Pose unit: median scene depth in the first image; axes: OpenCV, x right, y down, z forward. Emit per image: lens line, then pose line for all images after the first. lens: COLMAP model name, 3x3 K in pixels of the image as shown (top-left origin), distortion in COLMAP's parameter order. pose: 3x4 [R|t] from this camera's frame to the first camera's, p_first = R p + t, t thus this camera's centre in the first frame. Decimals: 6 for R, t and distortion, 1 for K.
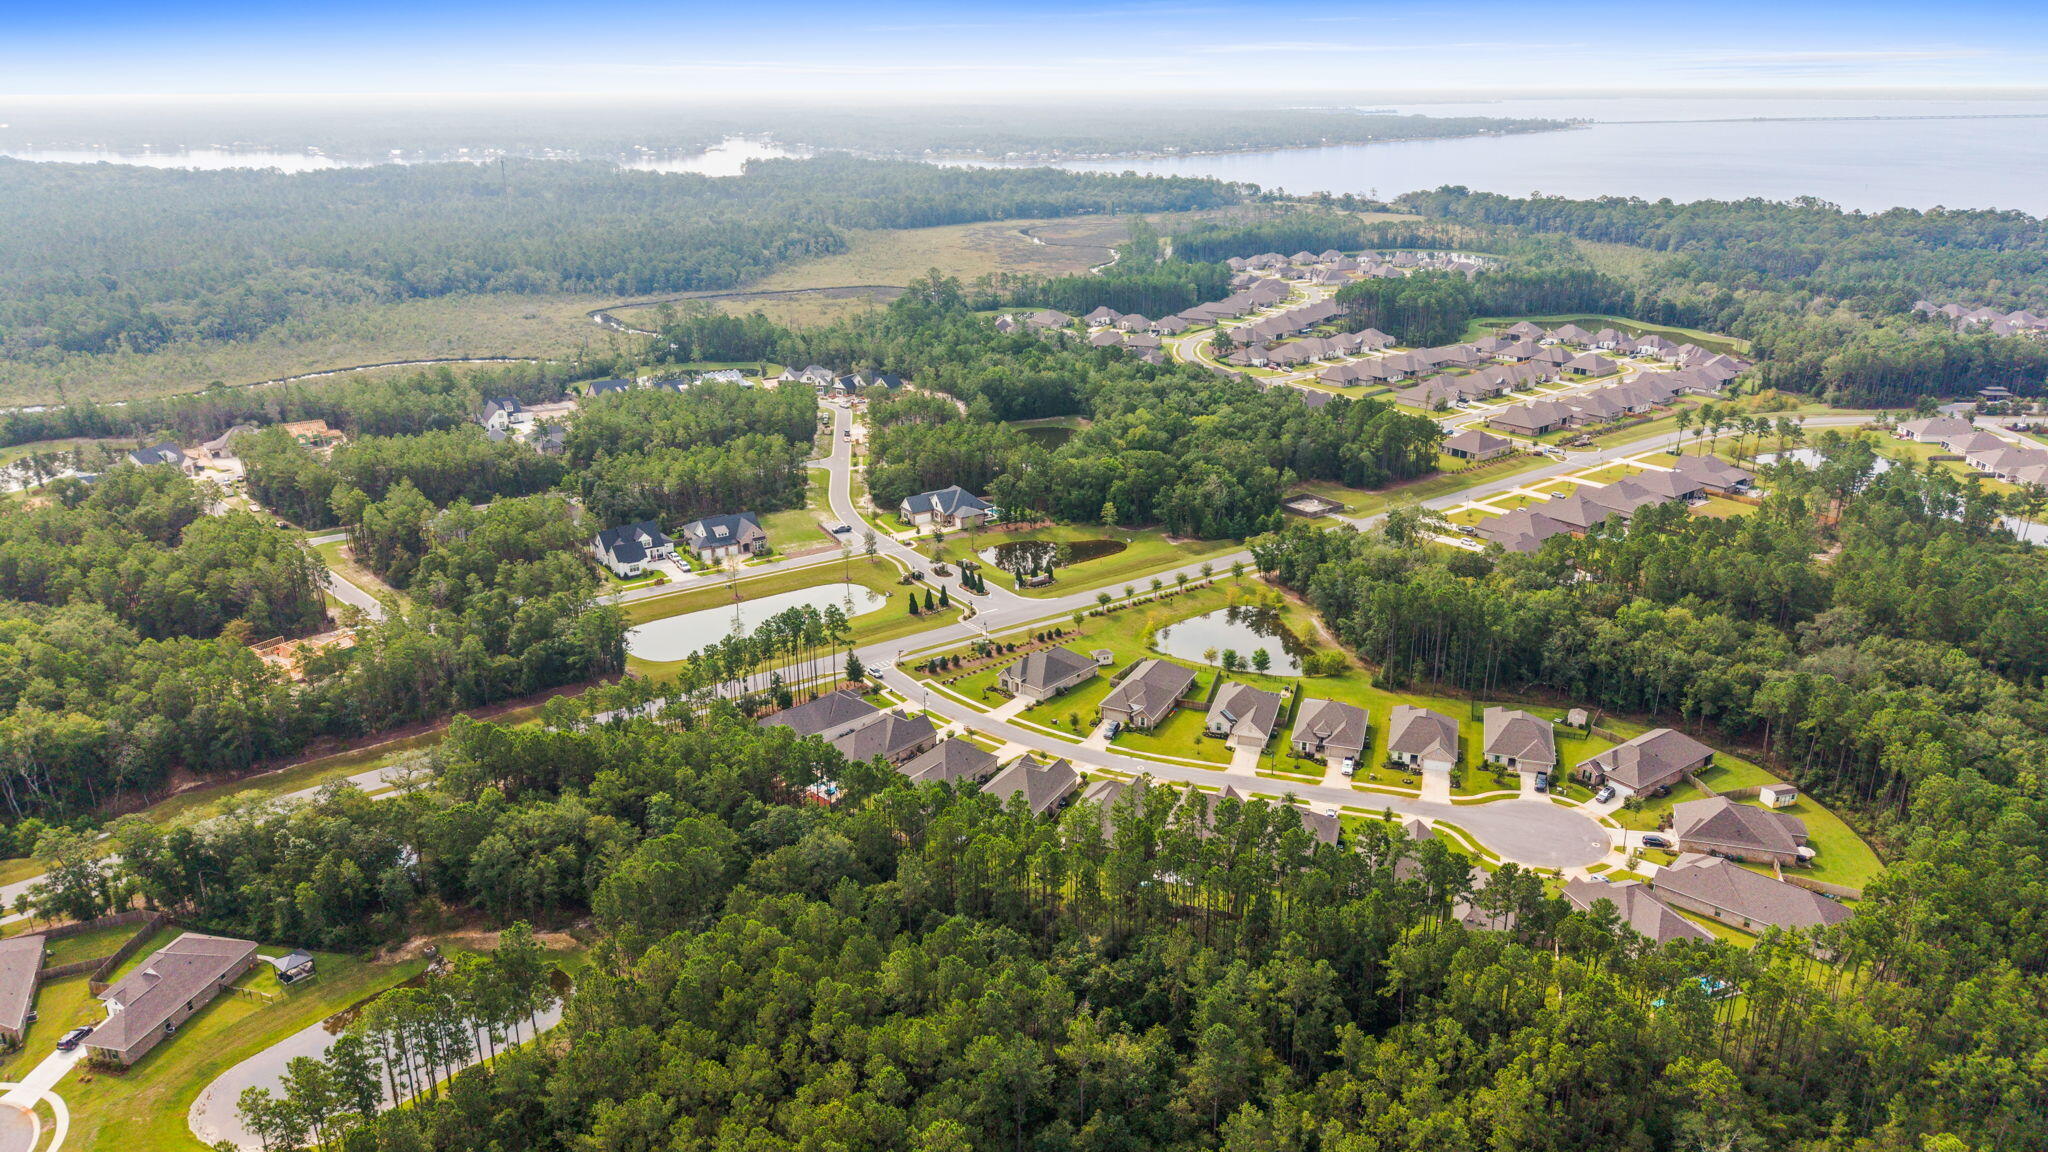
lens RADIAL K [[1372.7, 0, 1019.3], [0, 1372.7, 578.6], [0, 0, 1]] dist [0.006869, -0.011624]
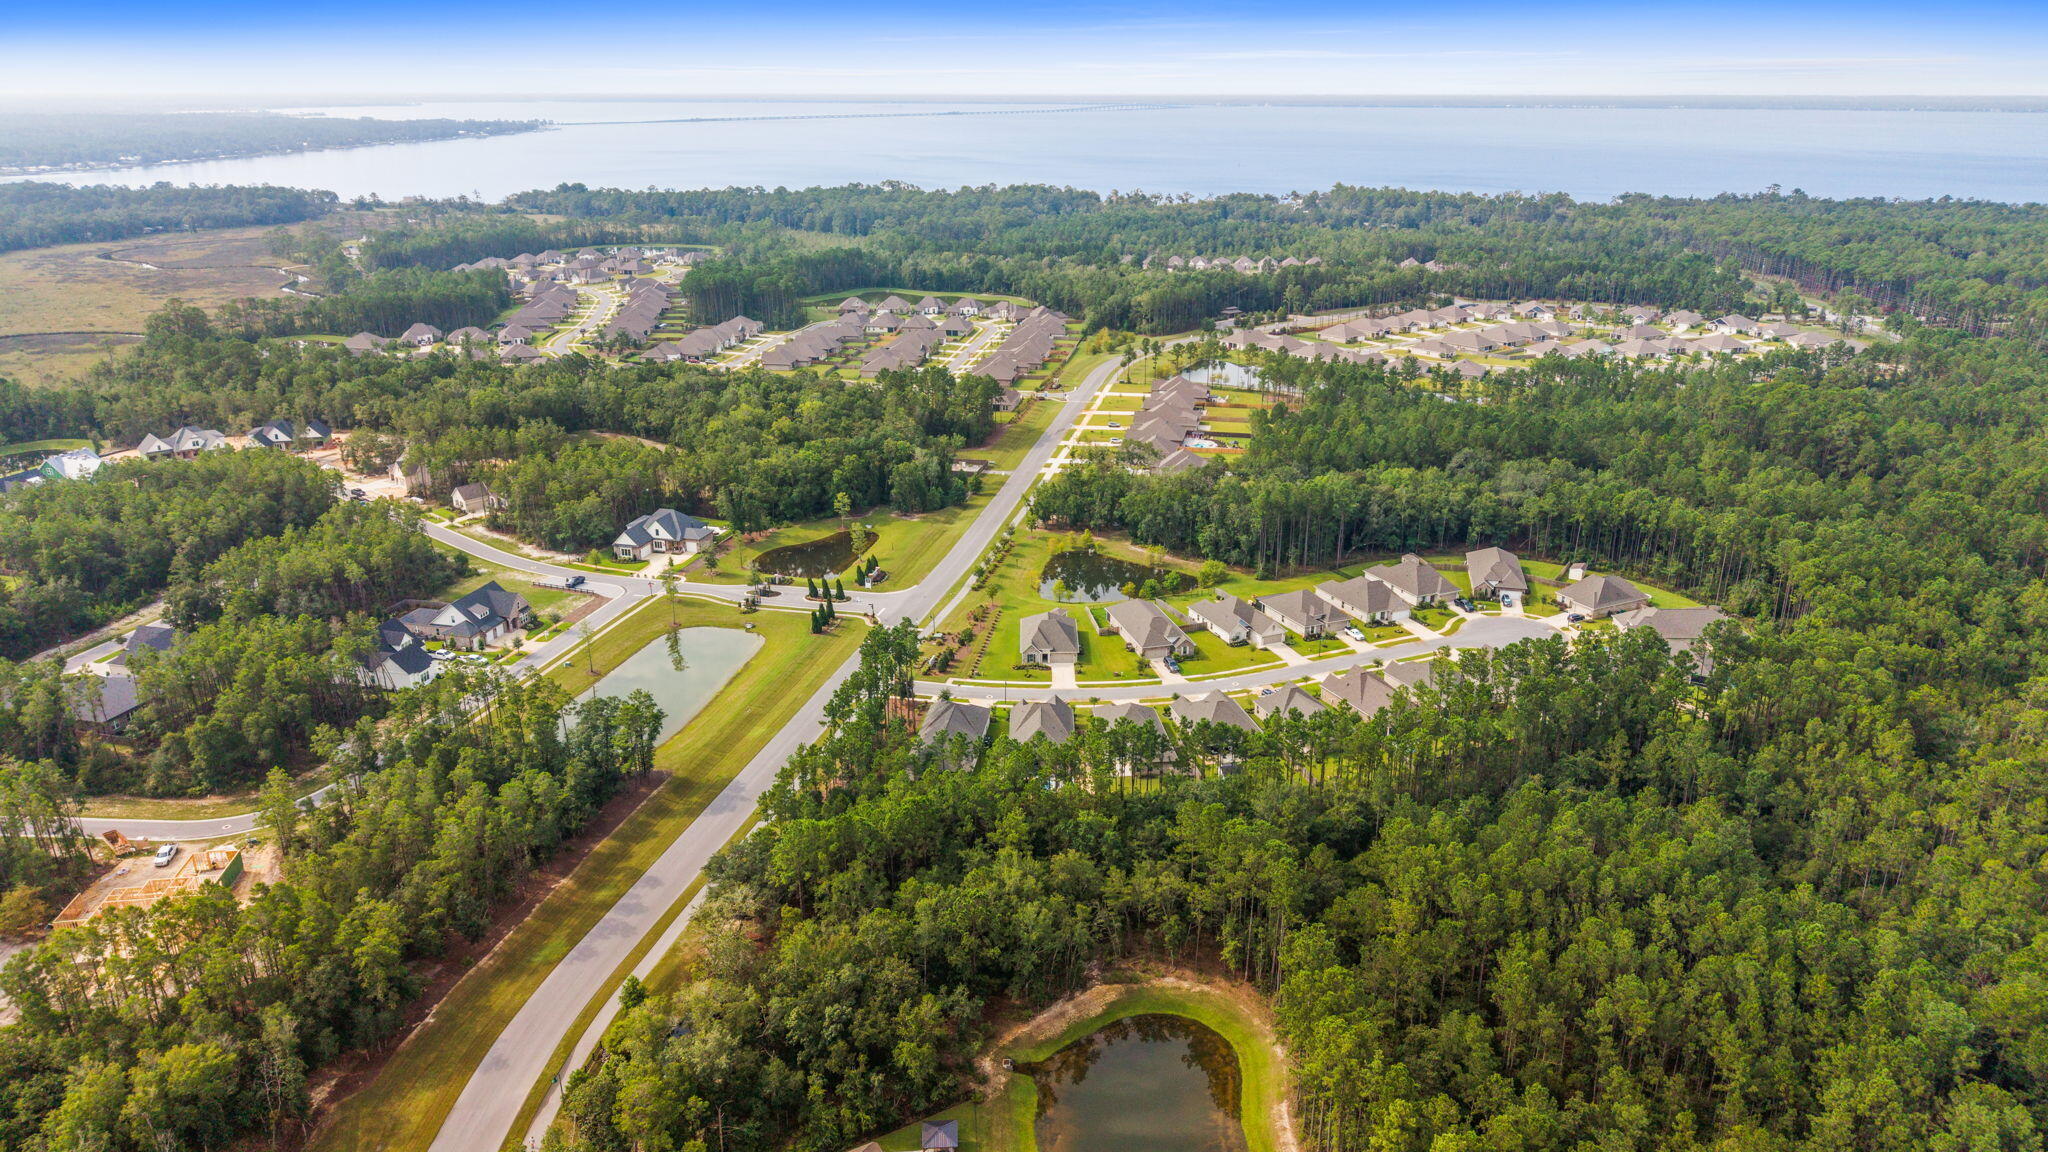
lens RADIAL K [[1372.7, 0, 1026.4], [0, 1372.7, 575.3], [0, 0, 1]] dist [0.006869, -0.011624]
pose [[0.738846, -0.217066, 0.637957, -0.464413], [0.220025, 0.972523, 0.076082, -0.043077], [-0.636942, 0.084154, 0.766305, 0.167883]]
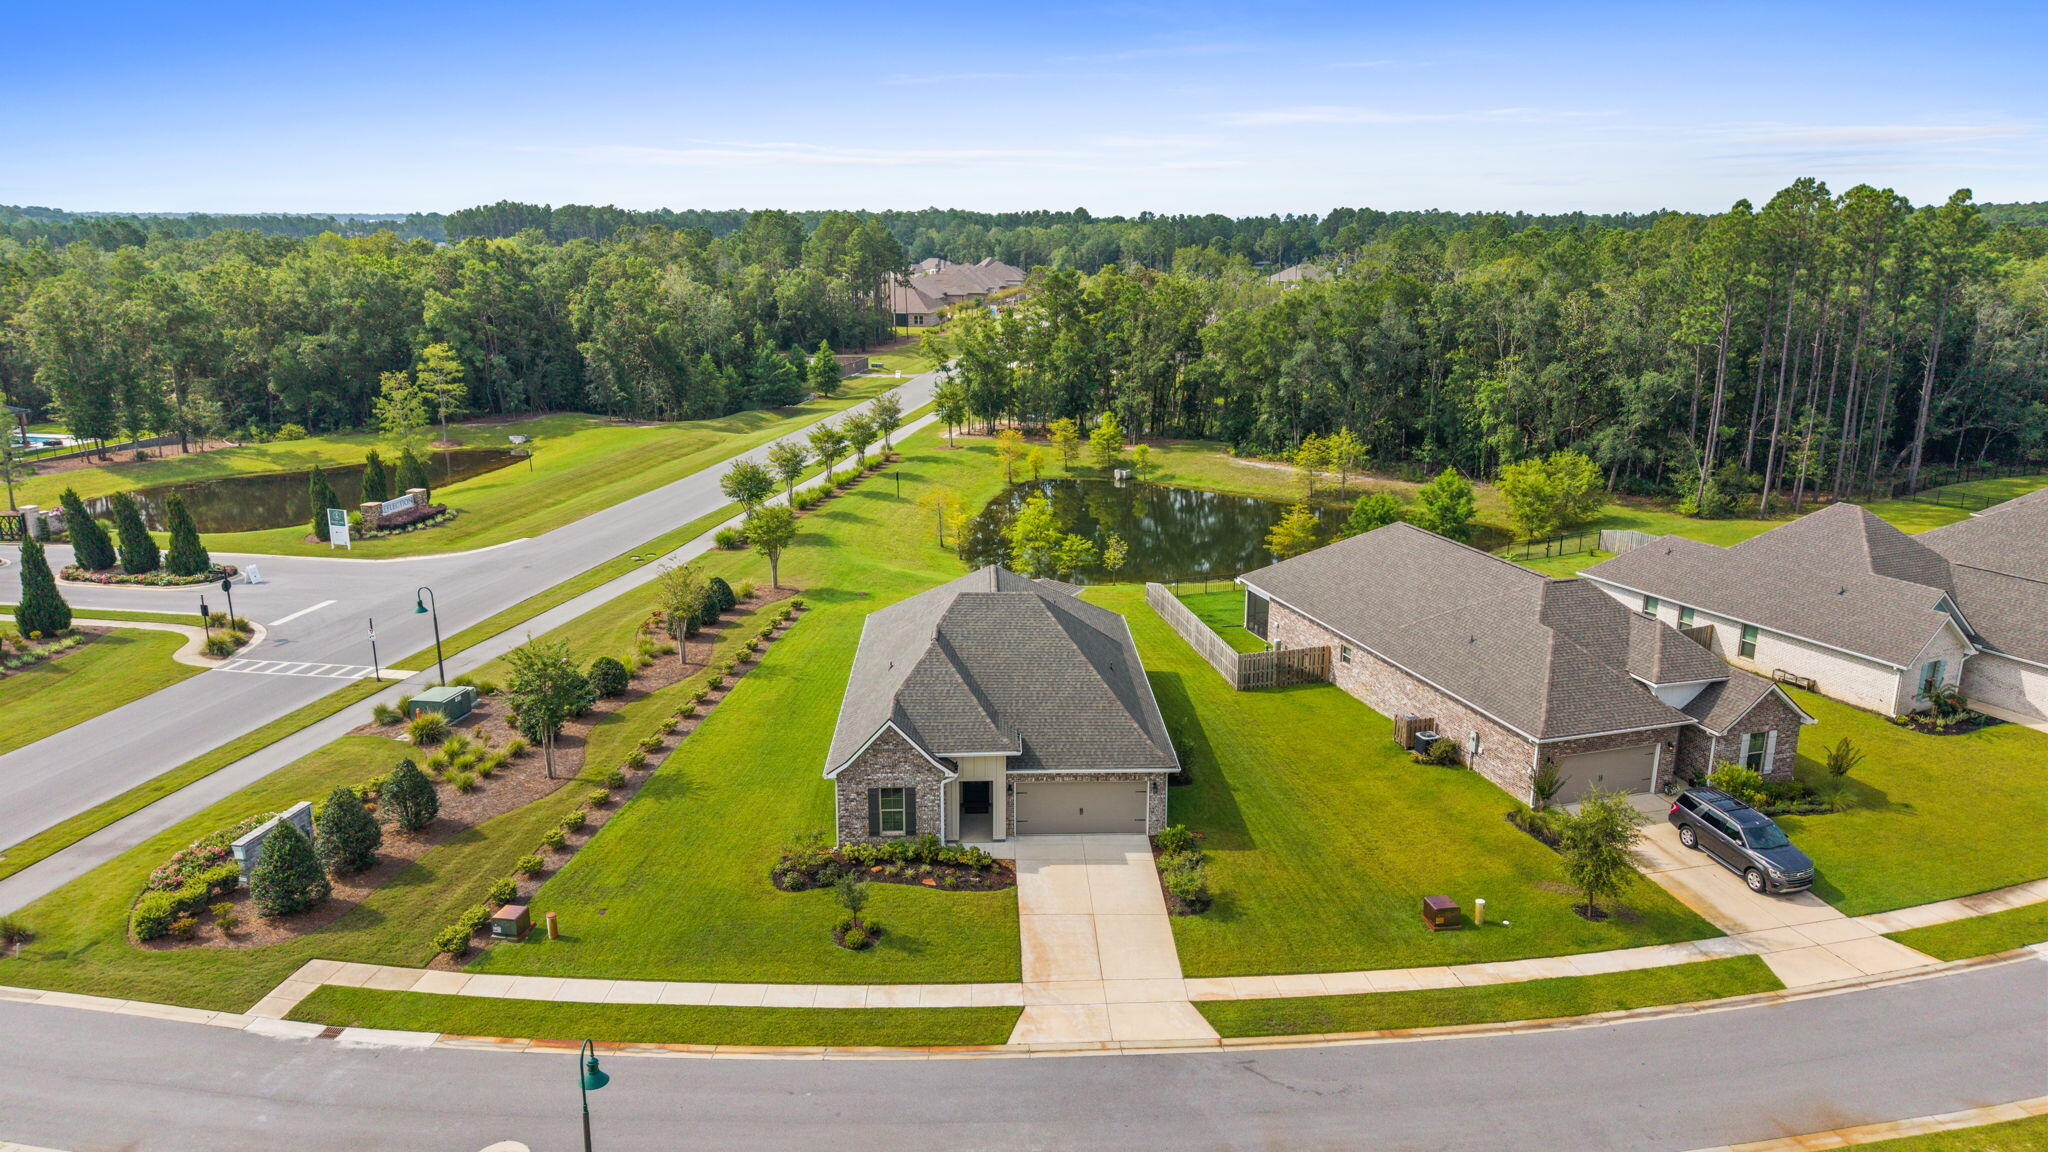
lens RADIAL K [[1372.7, 0, 1018.7], [0, 1372.7, 575.1], [0, 0, 1]] dist [0.006869, -0.011624]
pose [[0.719247, -0.168467, 0.674020, -0.075662], [0.228447, 0.973556, -0.000442, 0.038291], [-0.656122, 0.154296, 0.738713, 0.630116]]
